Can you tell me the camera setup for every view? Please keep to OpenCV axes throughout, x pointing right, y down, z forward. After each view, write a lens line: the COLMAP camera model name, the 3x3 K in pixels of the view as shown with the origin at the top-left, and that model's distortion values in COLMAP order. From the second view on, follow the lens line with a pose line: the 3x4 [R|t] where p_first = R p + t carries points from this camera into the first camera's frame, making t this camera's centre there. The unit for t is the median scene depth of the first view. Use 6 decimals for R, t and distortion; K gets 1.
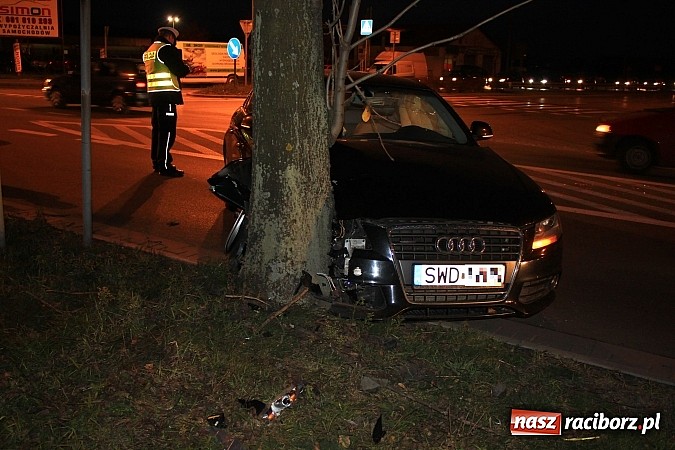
lens RADIAL K [[672.6, 0, 337.5], [0, 672.6, 225.0], [0, 0, 1]] dist [-0.165636, 0.142343]
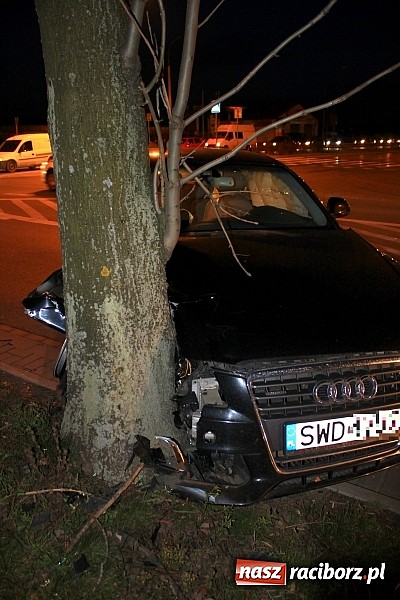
lens RADIAL K [[489.5, 0, 200.0], [0, 489.5, 300.0], [0, 0, 1]] dist [-0.174132, 0.154542]
pose [[0.998713, -0.050019, -0.008392, 0.031000], [0.050576, 0.994559, 0.091077, -0.125805], [0.003791, -0.091384, 0.995808, 0.472993]]
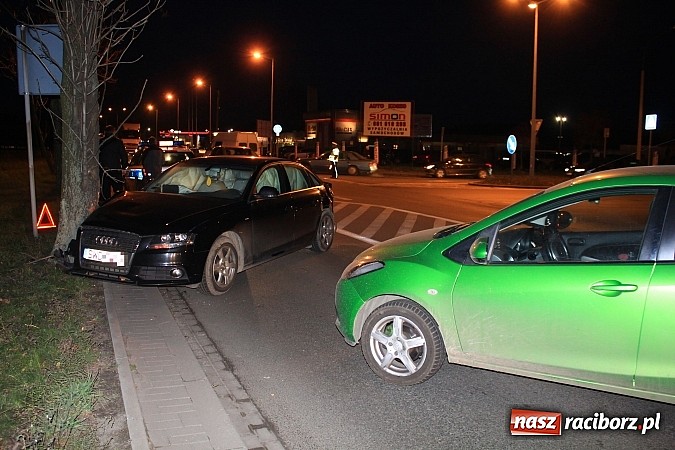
lens RADIAL K [[604.6, 0, 320.5], [0, 604.6, 225.7], [0, 0, 1]] dist [-0.113769, 0.006976]
pose [[0.813154, 0.045349, -0.580279, 1.669187], [-0.120045, 0.988592, -0.090962, 0.067690], [0.569534, 0.143626, 0.809322, -0.046388]]
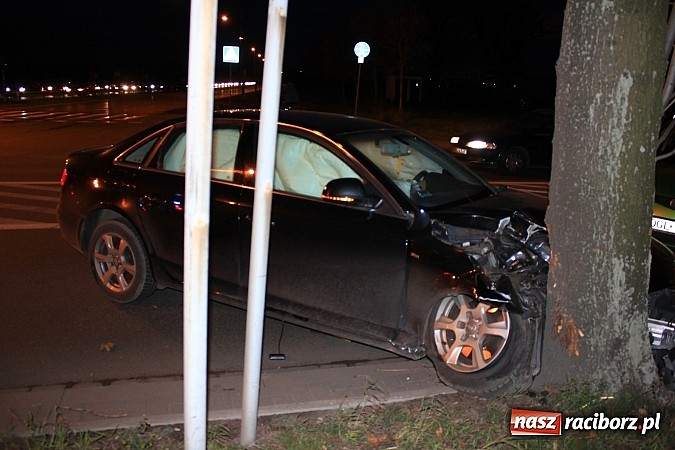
lens RADIAL K [[582.3, 0, 337.5], [0, 582.3, 225.0], [0, 0, 1]] dist [-0.171415, 0.159843]
pose [[0.673248, -0.177773, 0.717728, -0.852740], [0.157669, 0.982859, 0.095545, -0.254125], [-0.722410, 0.048839, 0.689738, 0.776281]]
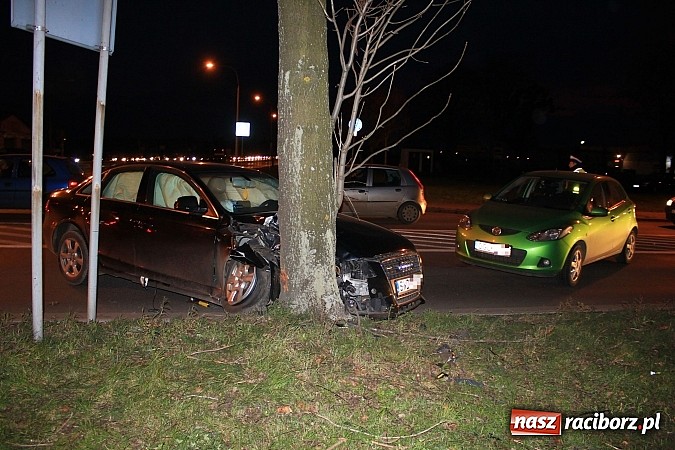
lens RADIAL K [[550.6, 0, 337.5], [0, 550.6, 225.0], [0, 0, 1]] dist [-0.174132, 0.154542]
pose [[0.715507, -0.088547, 0.692971, -0.890945], [0.151705, 0.987958, -0.030399, -0.057311], [-0.681935, 0.126878, 0.720324, 0.100043]]
